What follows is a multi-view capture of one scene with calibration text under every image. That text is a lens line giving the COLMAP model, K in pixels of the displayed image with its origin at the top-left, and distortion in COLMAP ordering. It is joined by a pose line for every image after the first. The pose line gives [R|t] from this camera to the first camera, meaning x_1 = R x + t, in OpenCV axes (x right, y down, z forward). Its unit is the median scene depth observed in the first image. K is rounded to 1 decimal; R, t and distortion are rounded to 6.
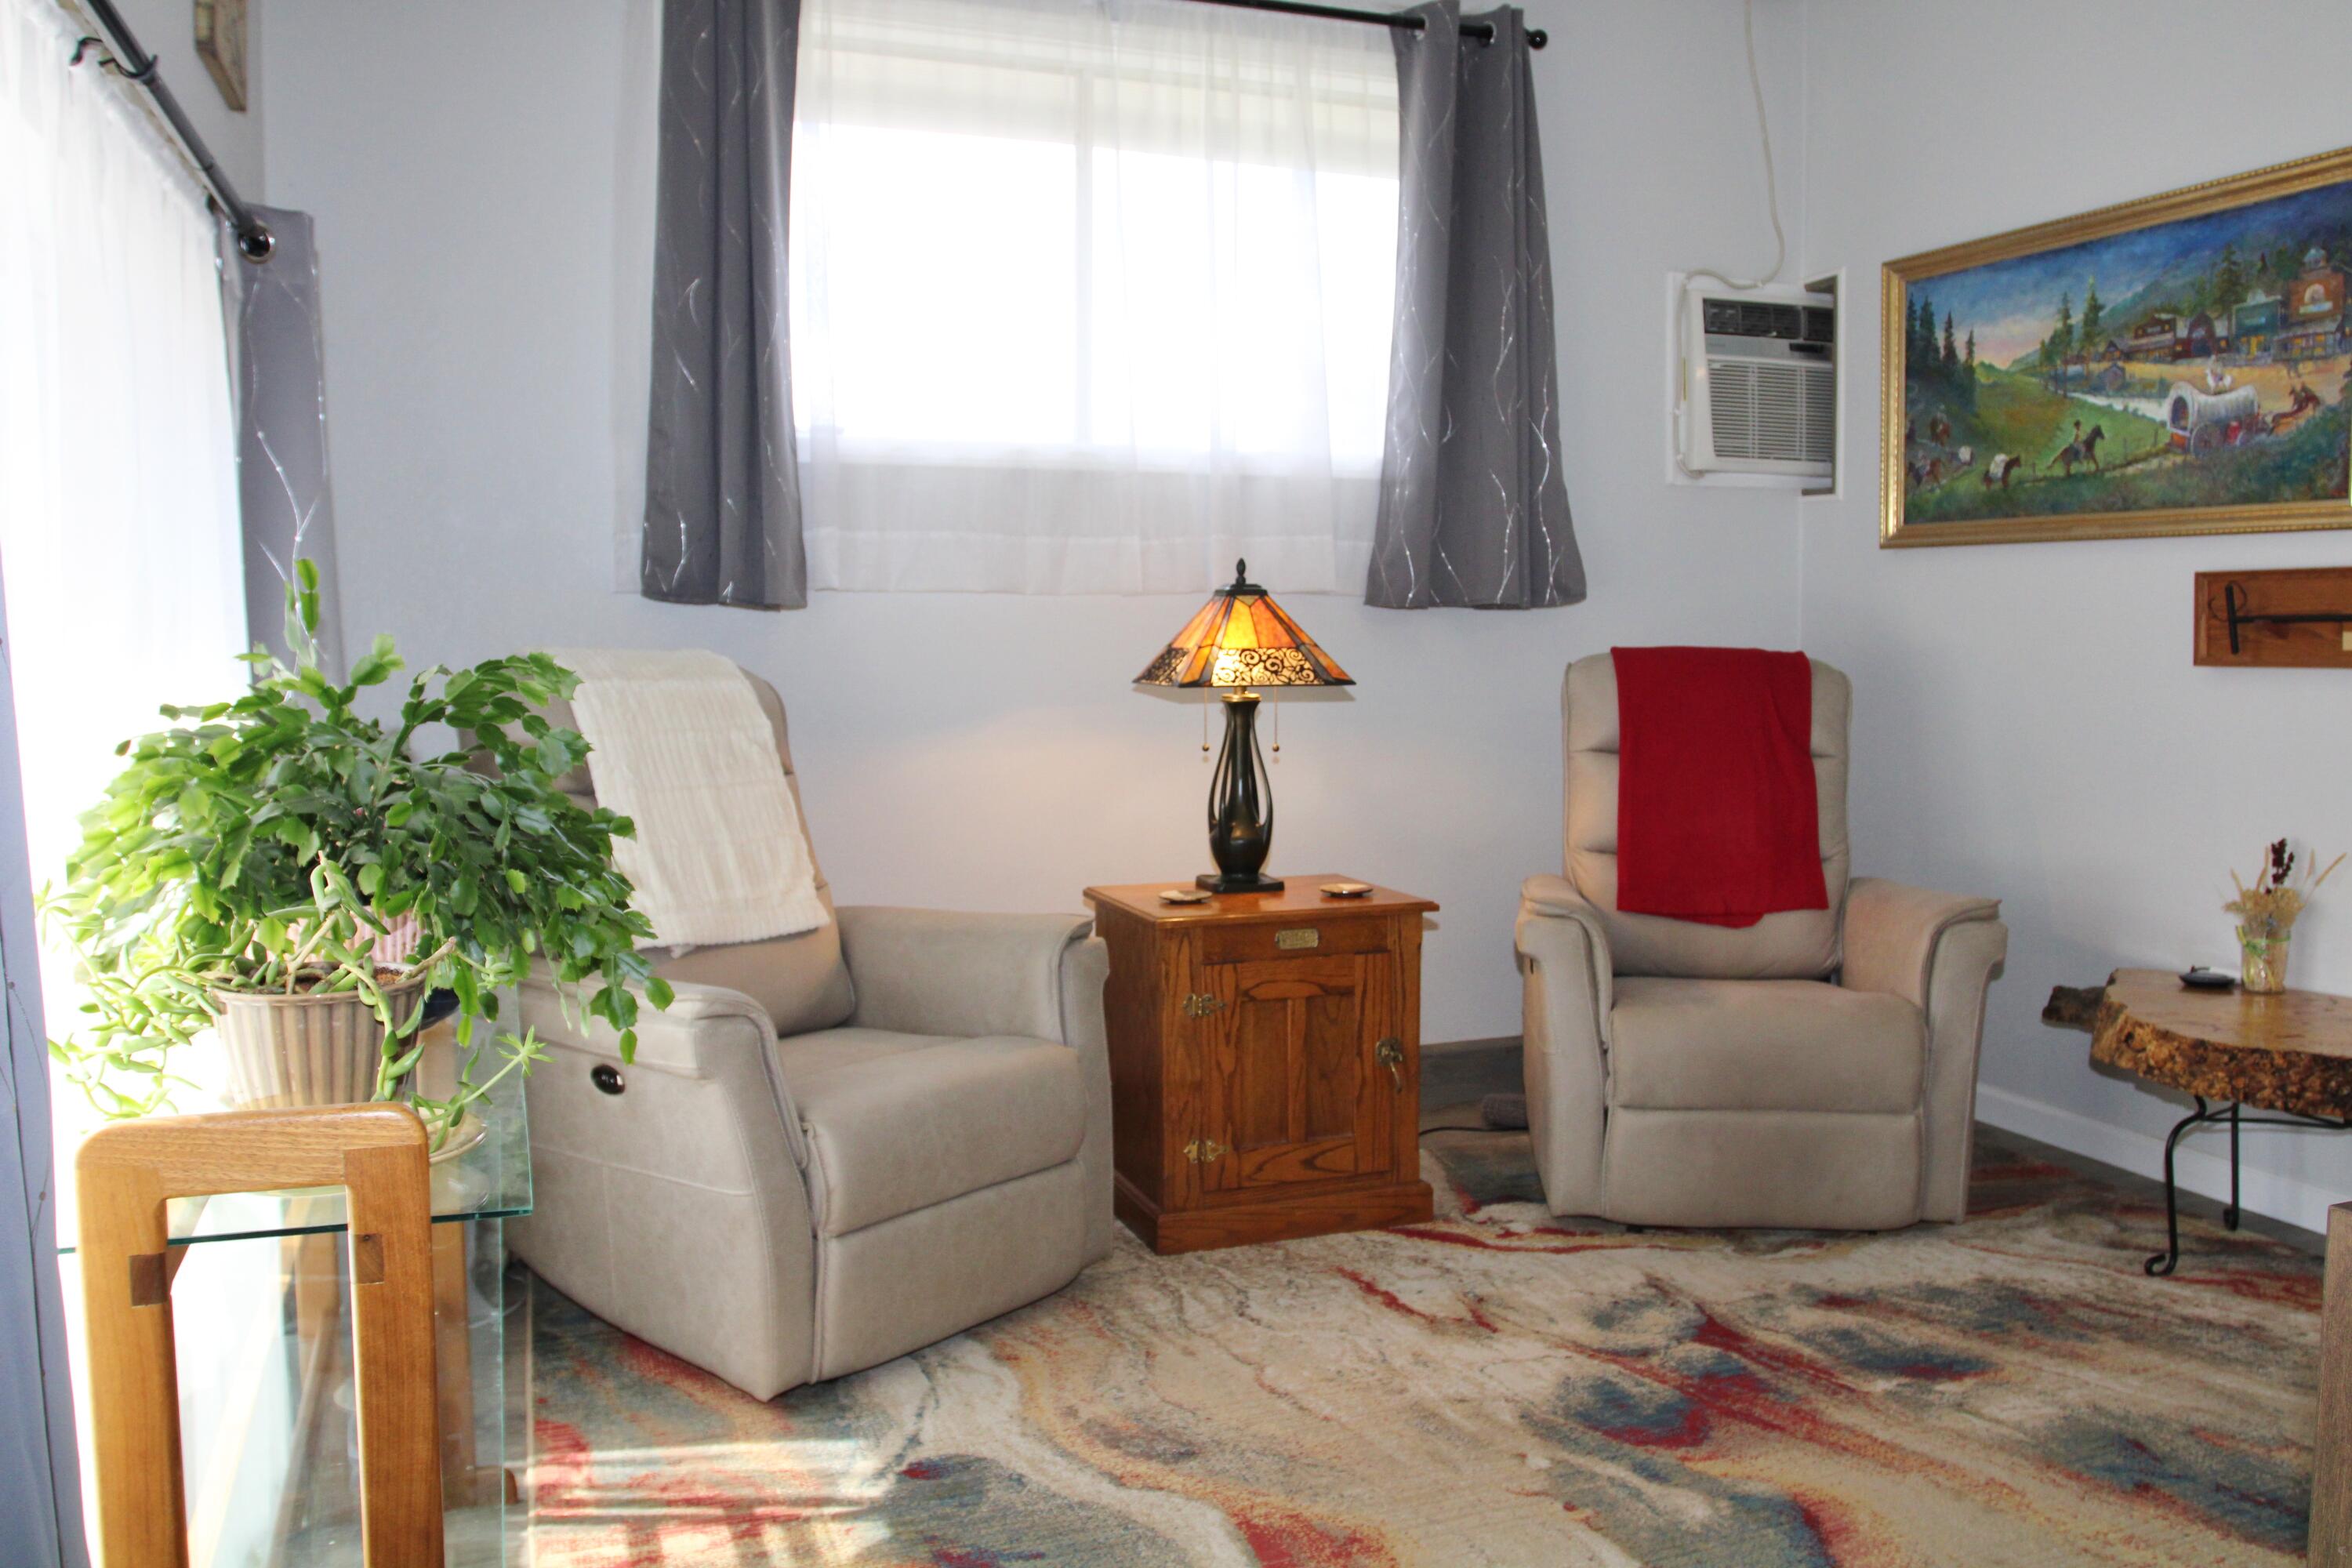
lens RADIAL K [[1880.2, 0, 1200.2], [0, 1880.2, 788.1], [0, 0, 1]] dist [-0.067186, 0.029189]
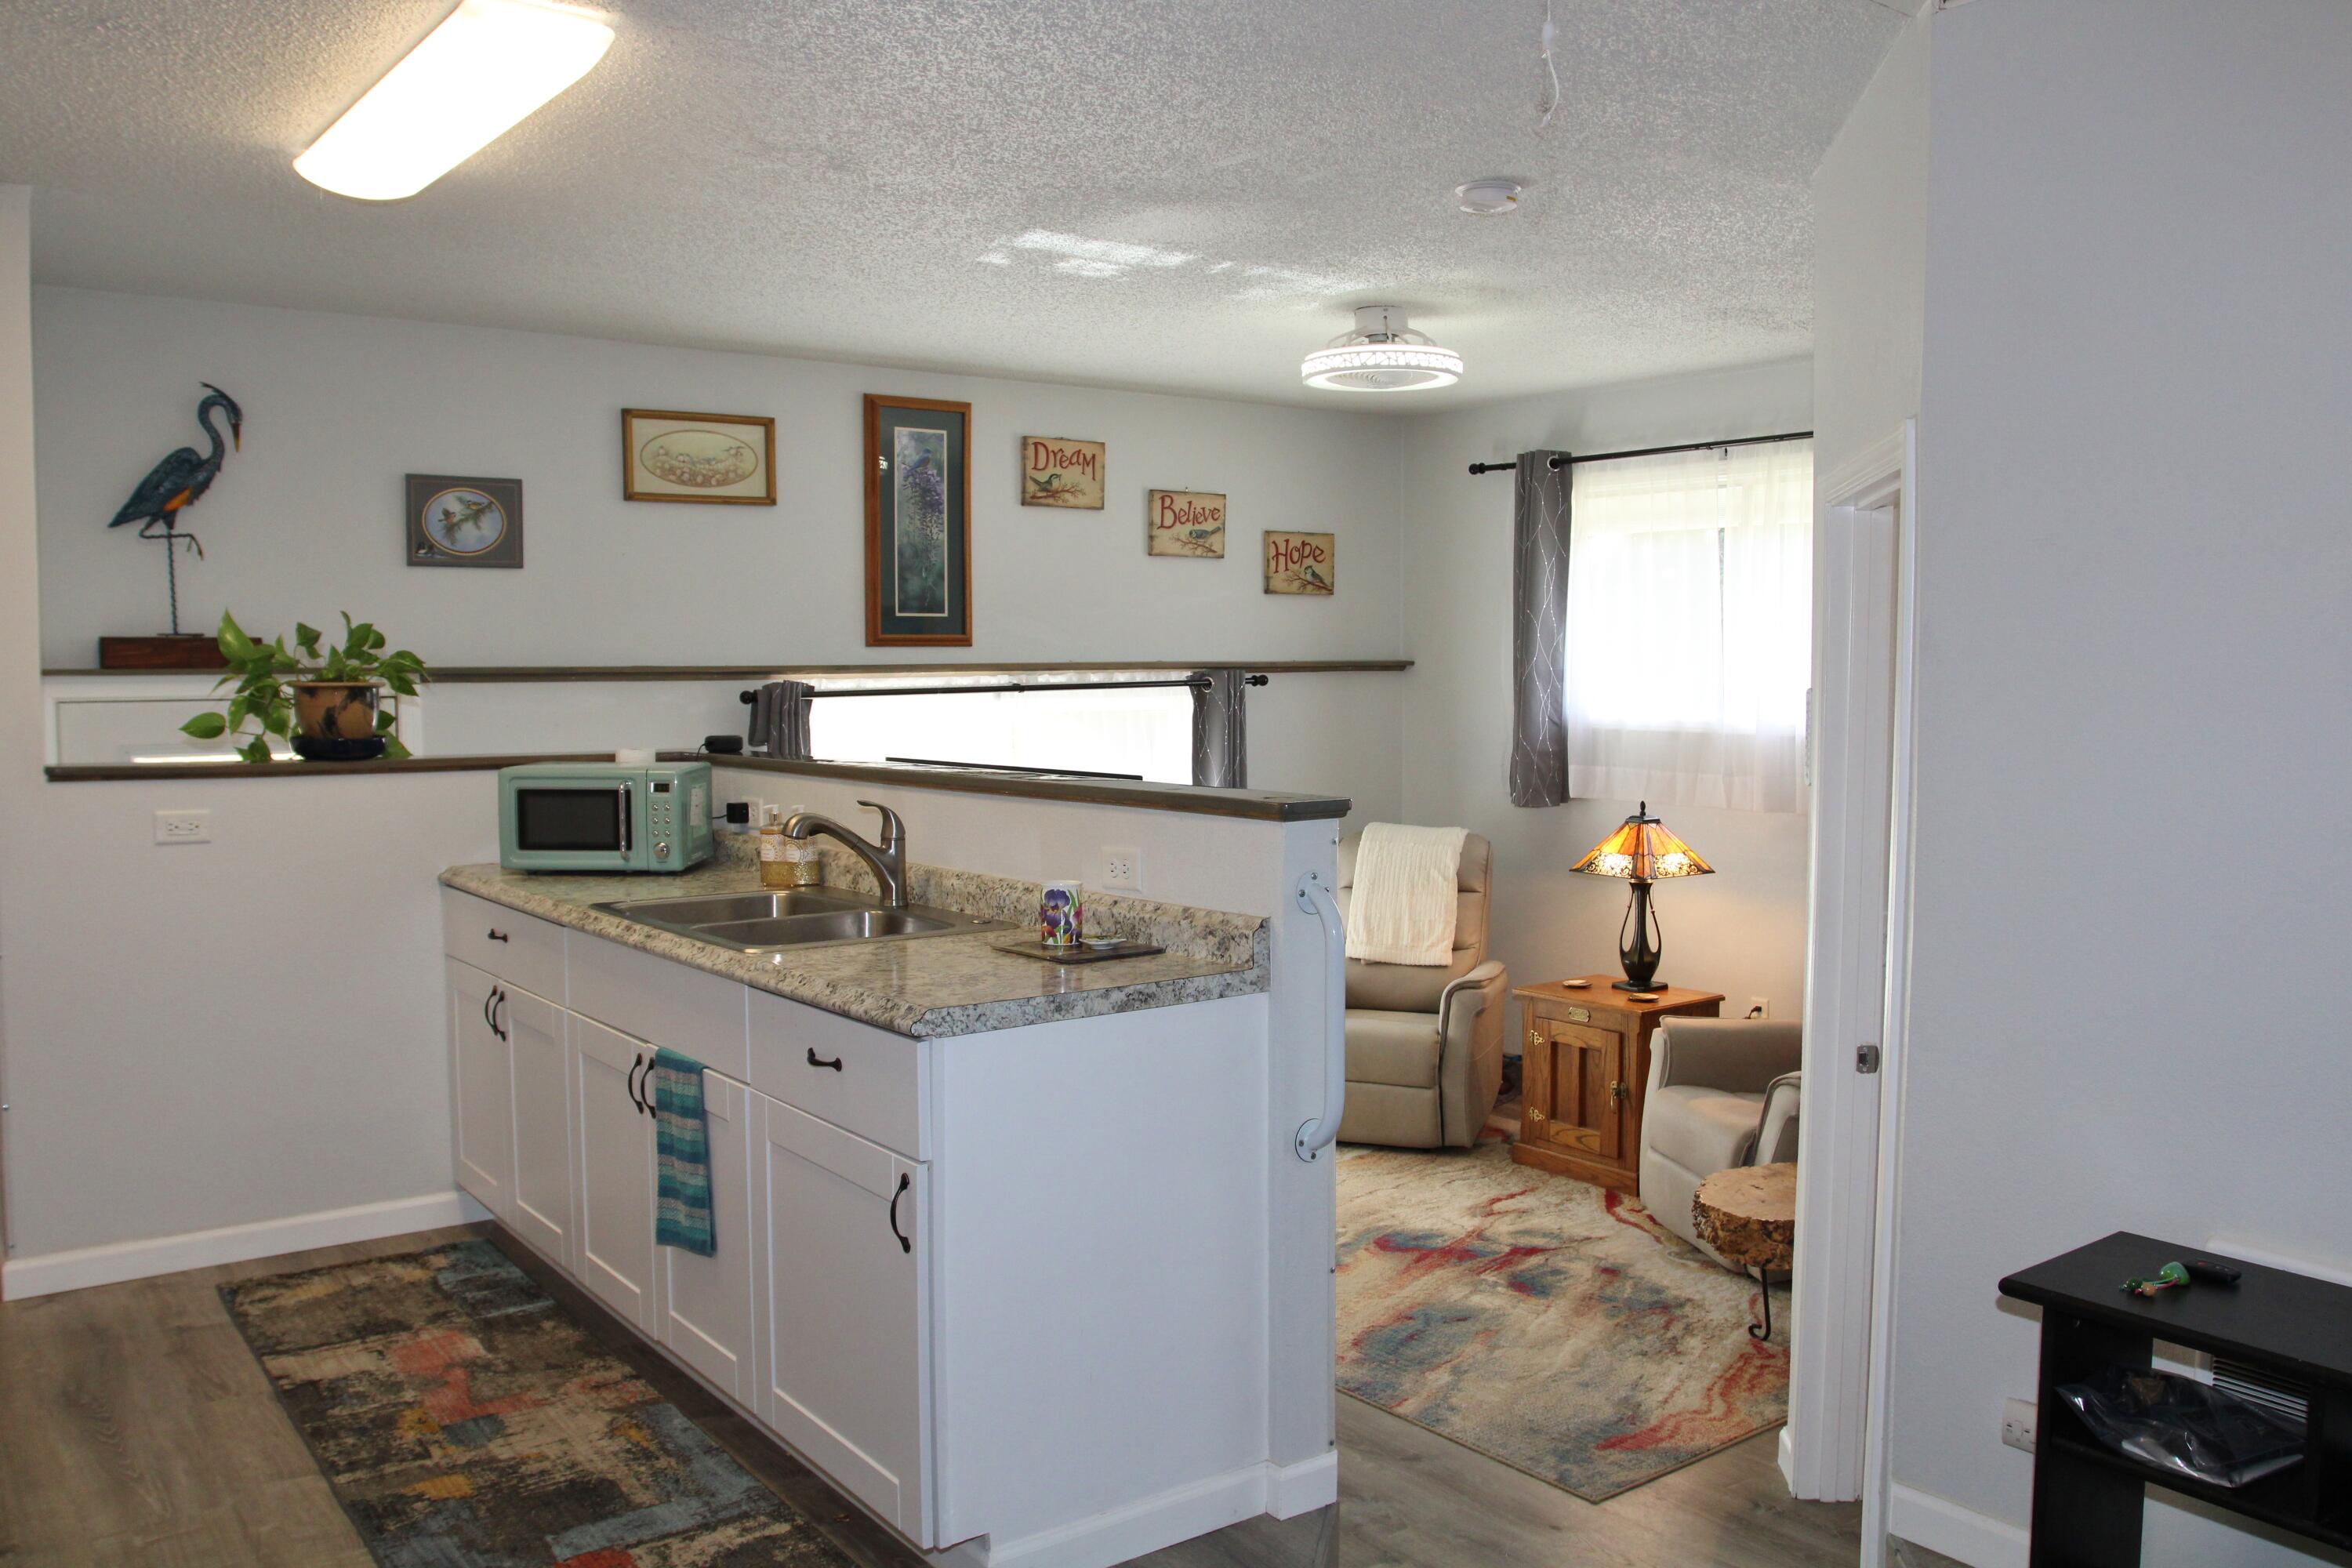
lens RADIAL K [[1880.2, 0, 1189.0], [0, 1880.2, 783.5], [0, 0, 1]] dist [-0.067186, 0.029189]
pose [[0.274880, 0.061025, -0.959540, 1.949342], [-0.076477, 0.996209, 0.041448, -0.220742], [0.958432, 0.061990, 0.278505, 0.133937]]
